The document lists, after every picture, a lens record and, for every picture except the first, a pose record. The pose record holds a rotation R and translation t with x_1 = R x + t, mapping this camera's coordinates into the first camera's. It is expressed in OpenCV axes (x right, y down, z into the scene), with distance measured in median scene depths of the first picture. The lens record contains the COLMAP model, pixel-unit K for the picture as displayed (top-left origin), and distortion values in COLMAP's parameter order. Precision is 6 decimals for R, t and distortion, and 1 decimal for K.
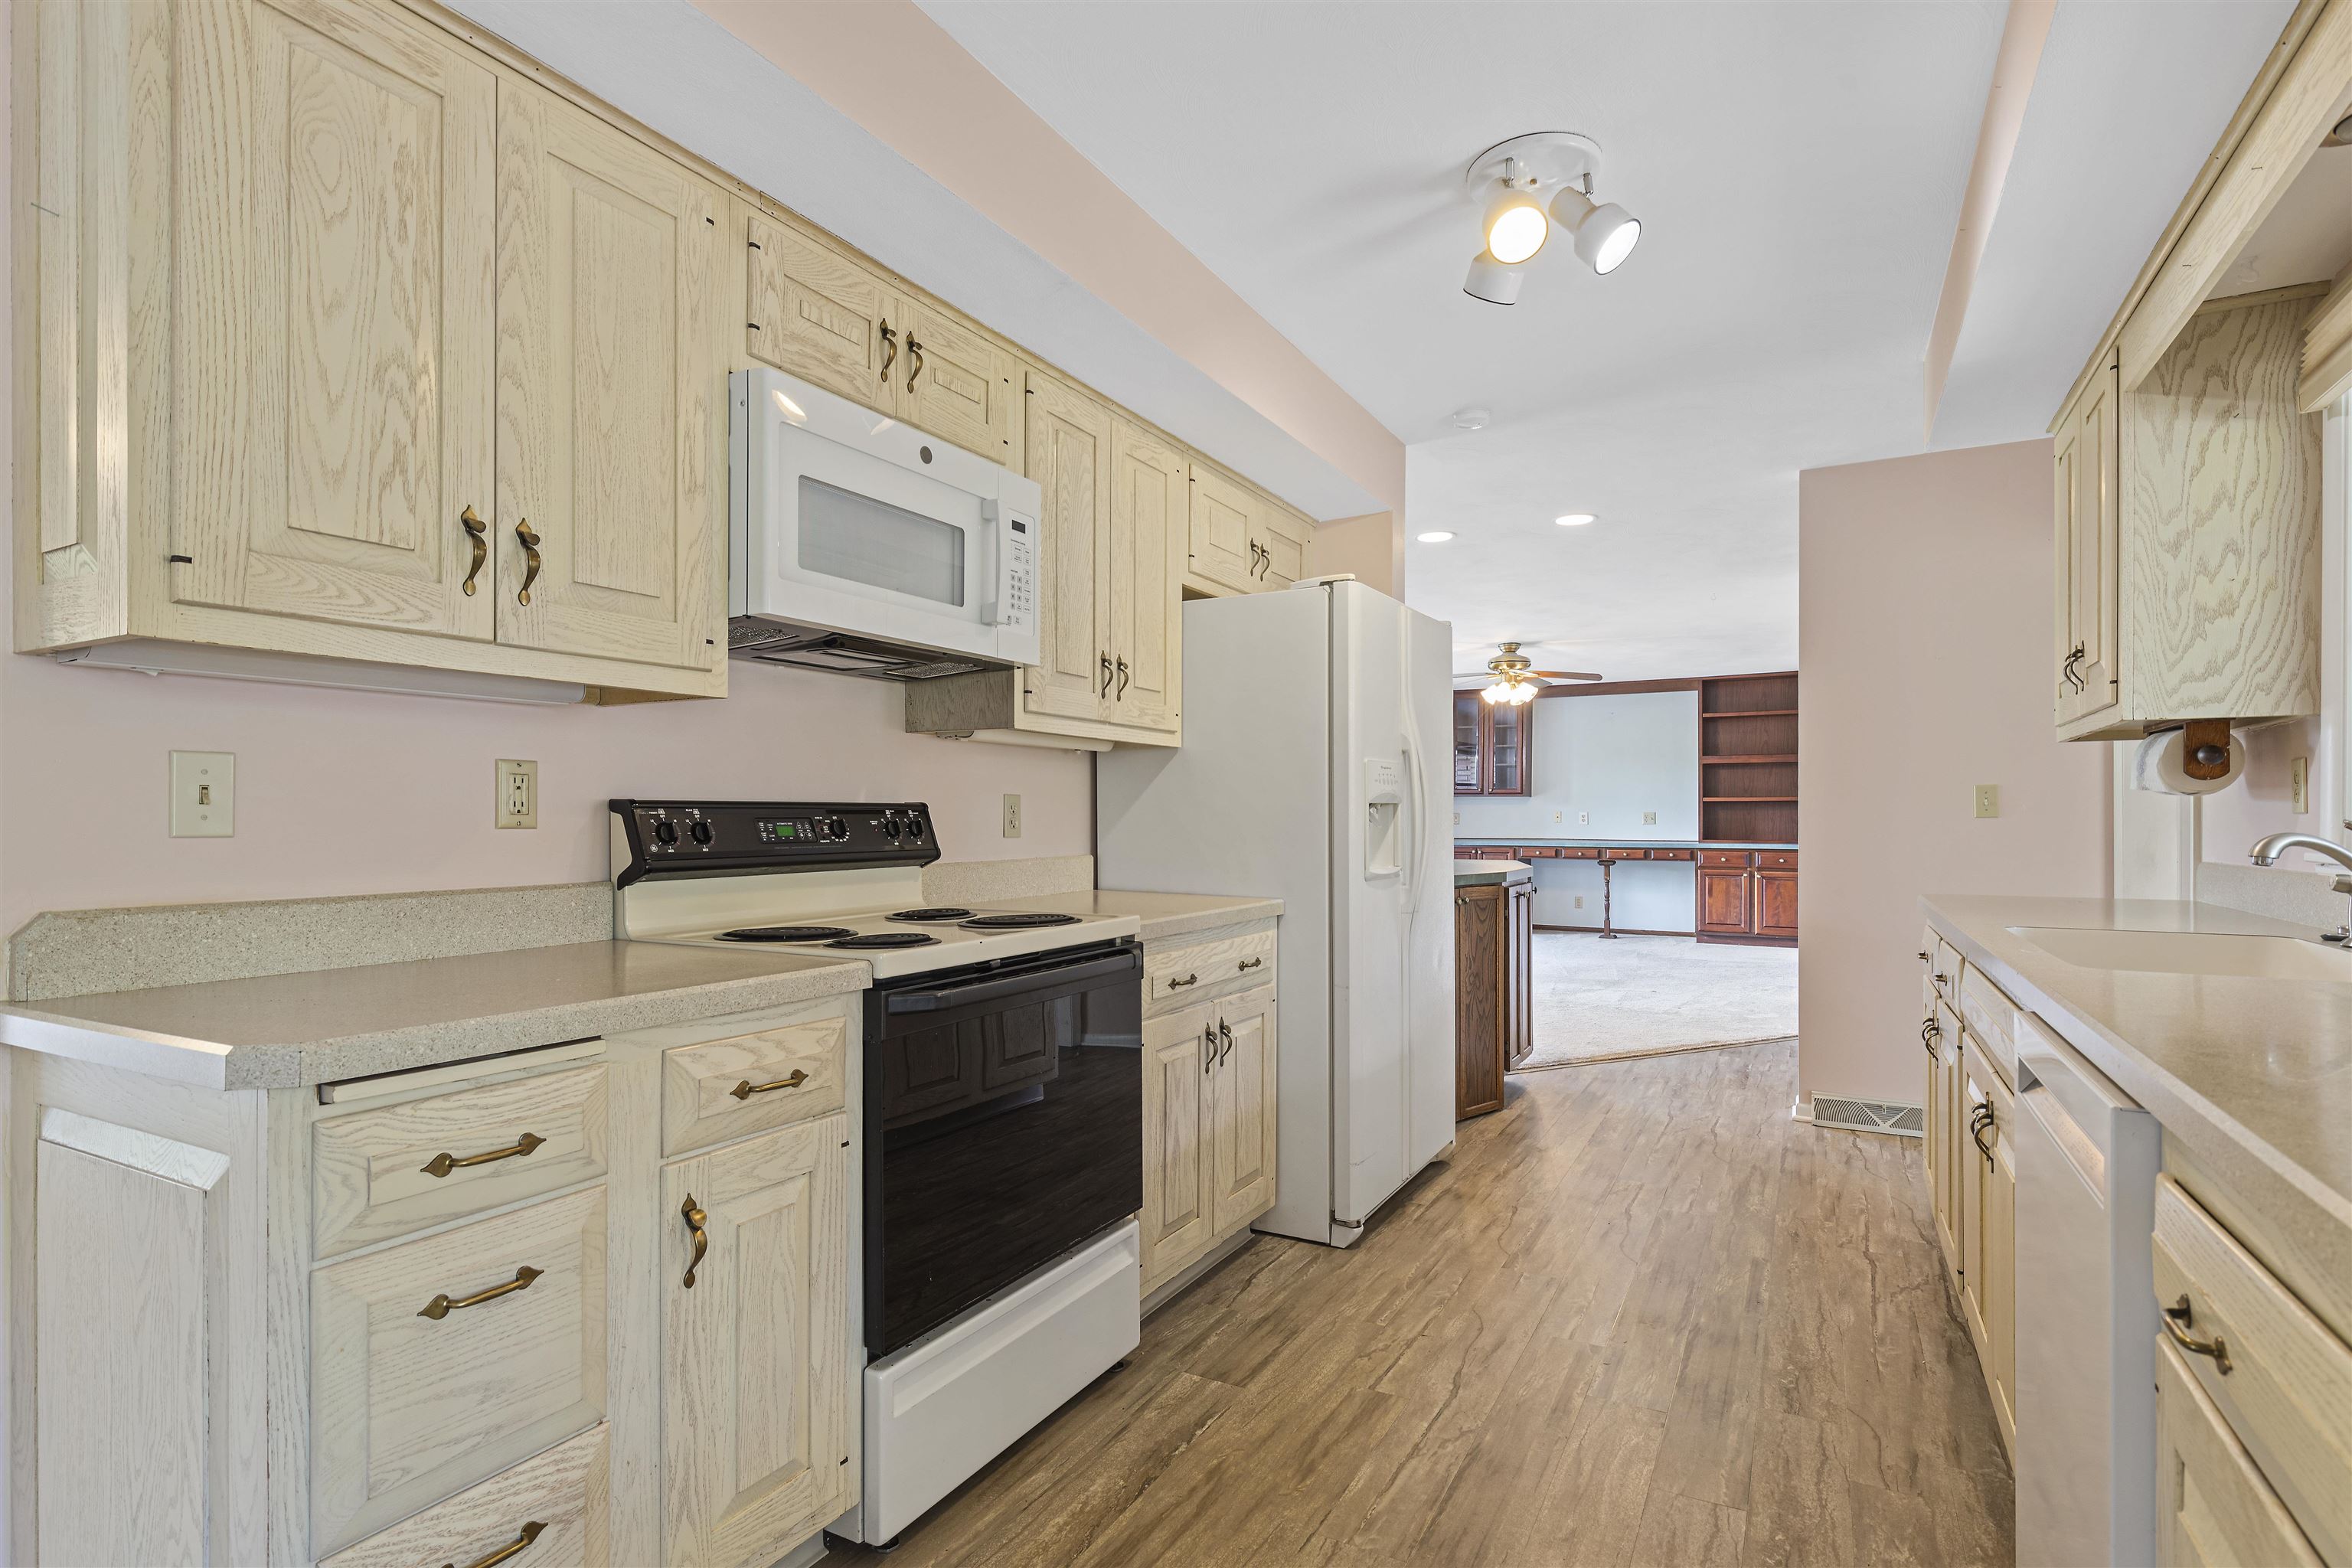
lens RADIAL K [[1173.2, 0, 1178.8], [0, 1173.2, 820.5], [0, 0, 1]] dist [-0.000183, 0.000039]
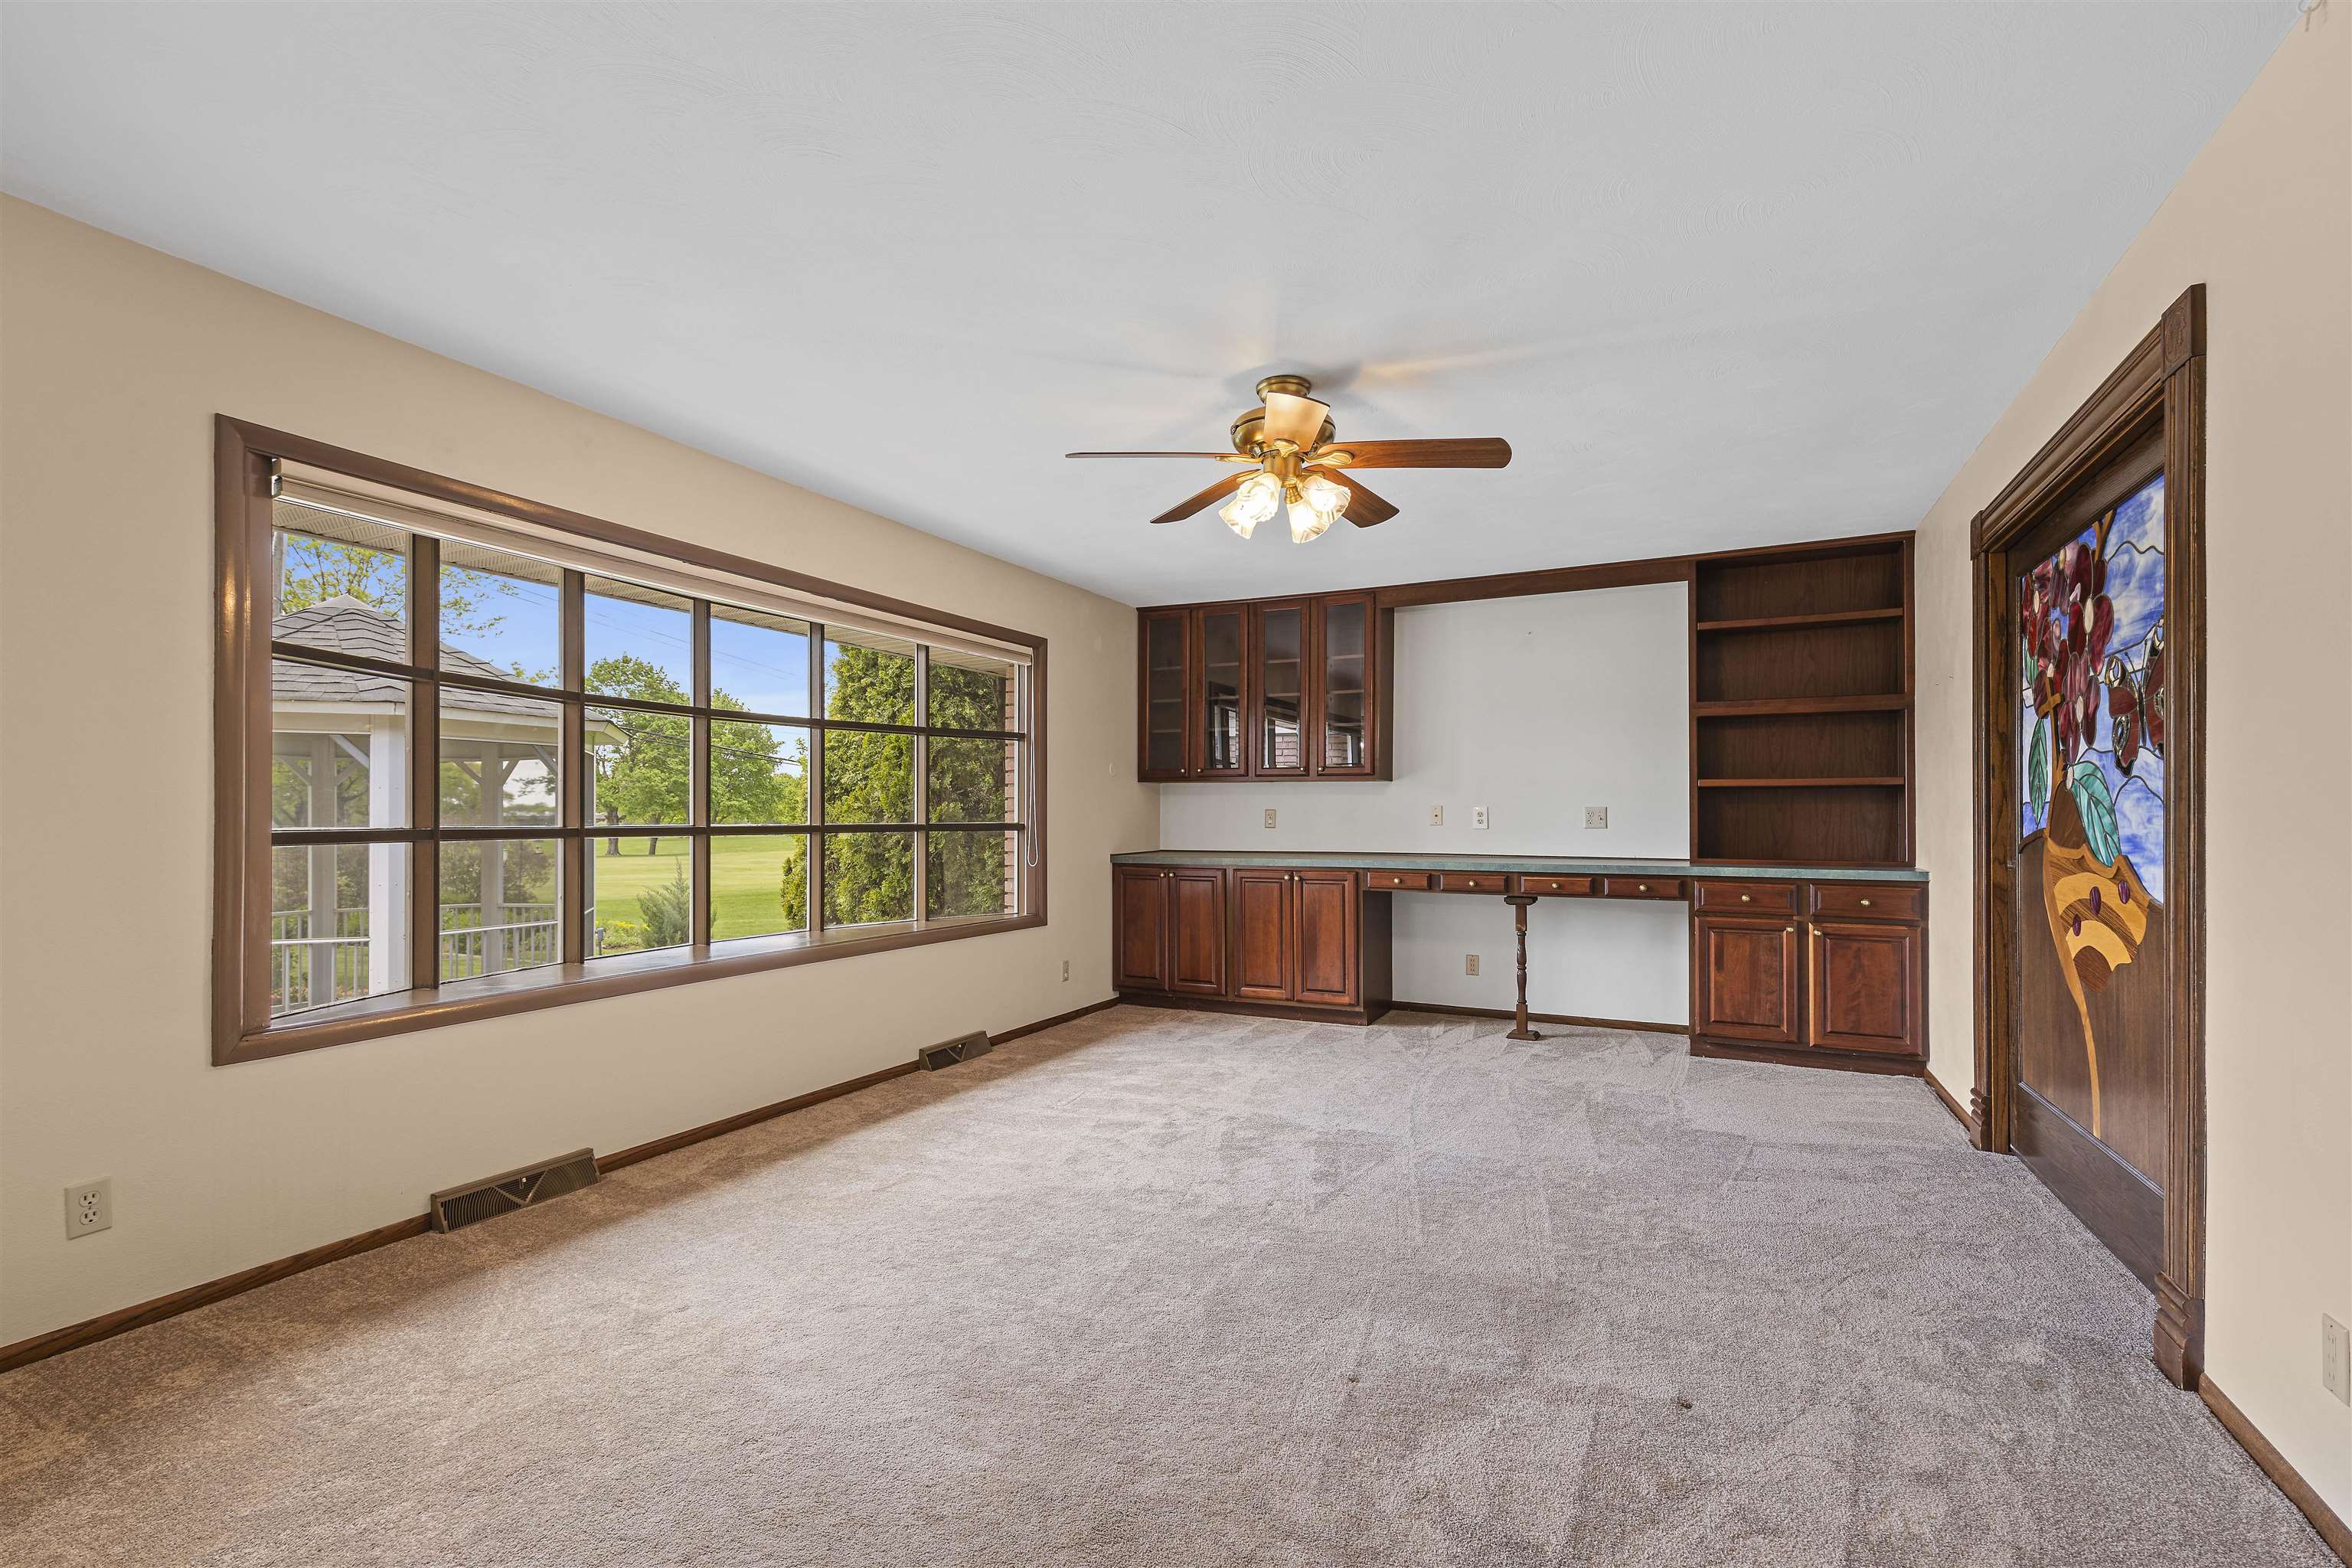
lens RADIAL K [[1068.2, 0, 1176.9], [0, 1068.2, 813.5], [0, 0, 1]] dist [0.008134, -0.001037]
pose [[0.999352, 0.001448, 0.035968, 0.189589], [-0.001272, 0.999987, -0.004906, -0.001223], [-0.035975, 0.004857, 0.999341, 0.515522]]
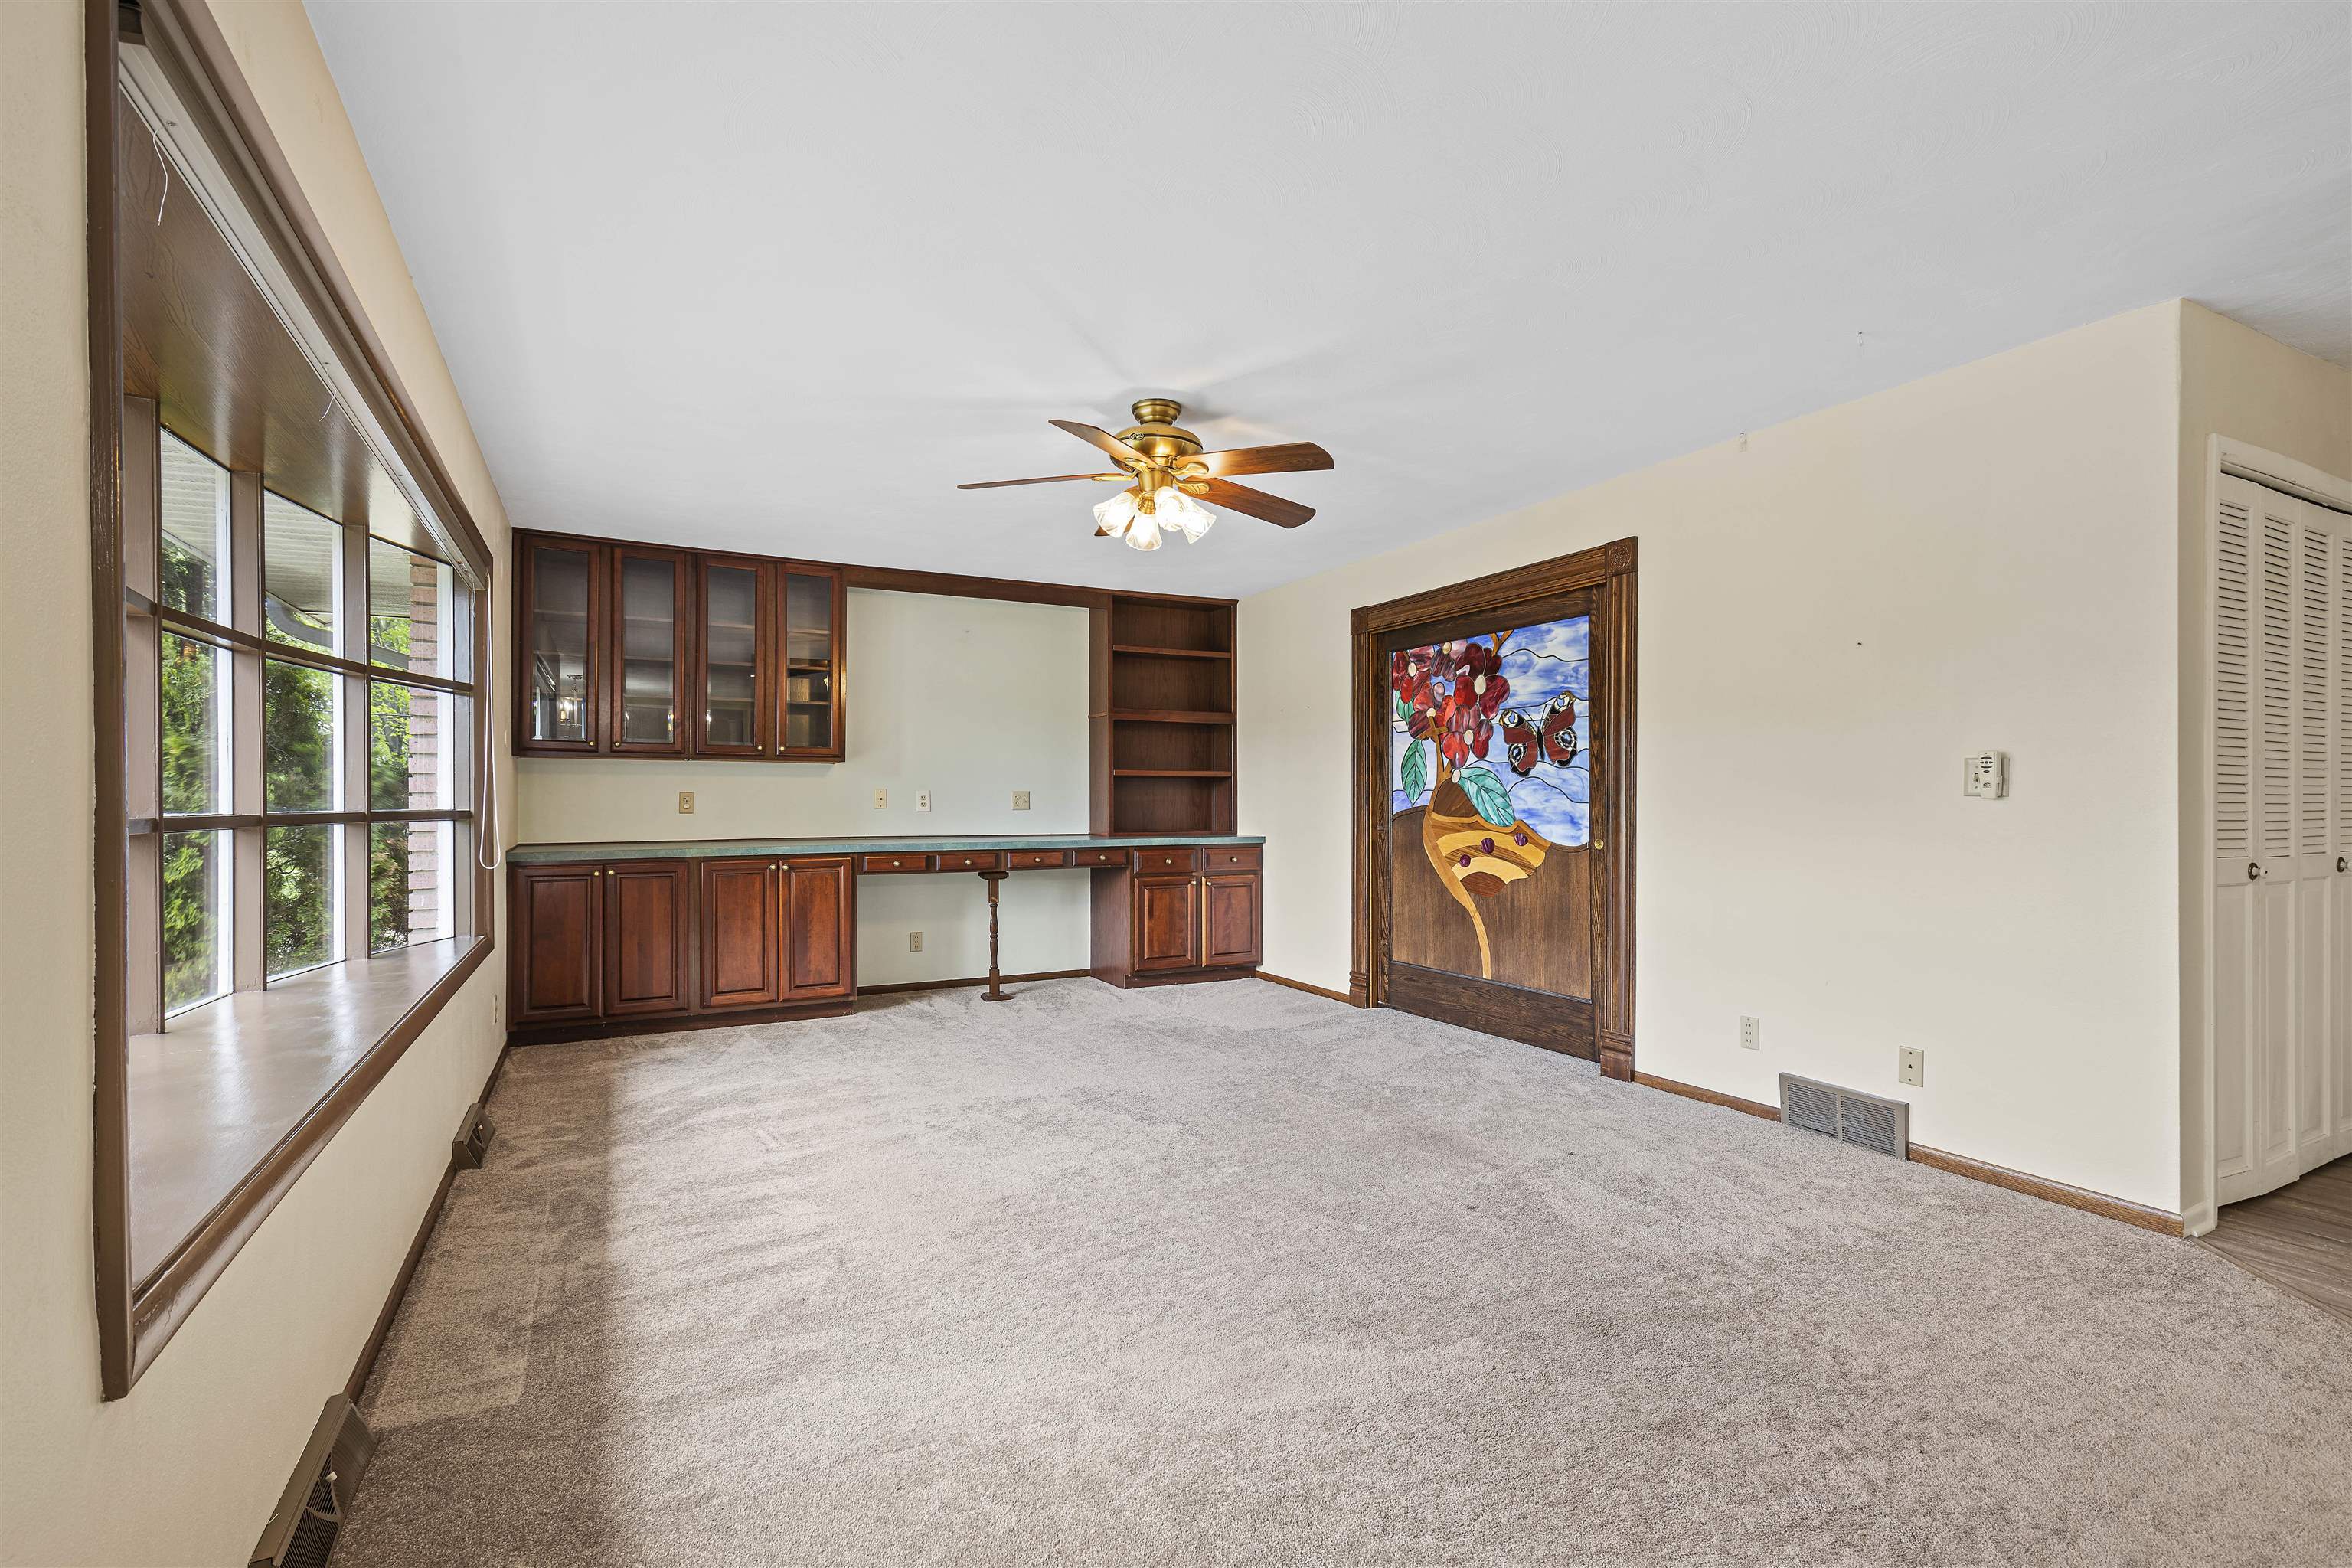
lens RADIAL K [[1068.2, 0, 1172.5], [0, 1068.2, 807.5], [0, 0, 1]] dist [0.008134, -0.001037]
pose [[0.558957, -0.006697, 0.829169, -0.039520], [0.003084, 0.999977, 0.005998, -0.001436], [-0.829191, -0.000795, 0.558965, 0.624243]]
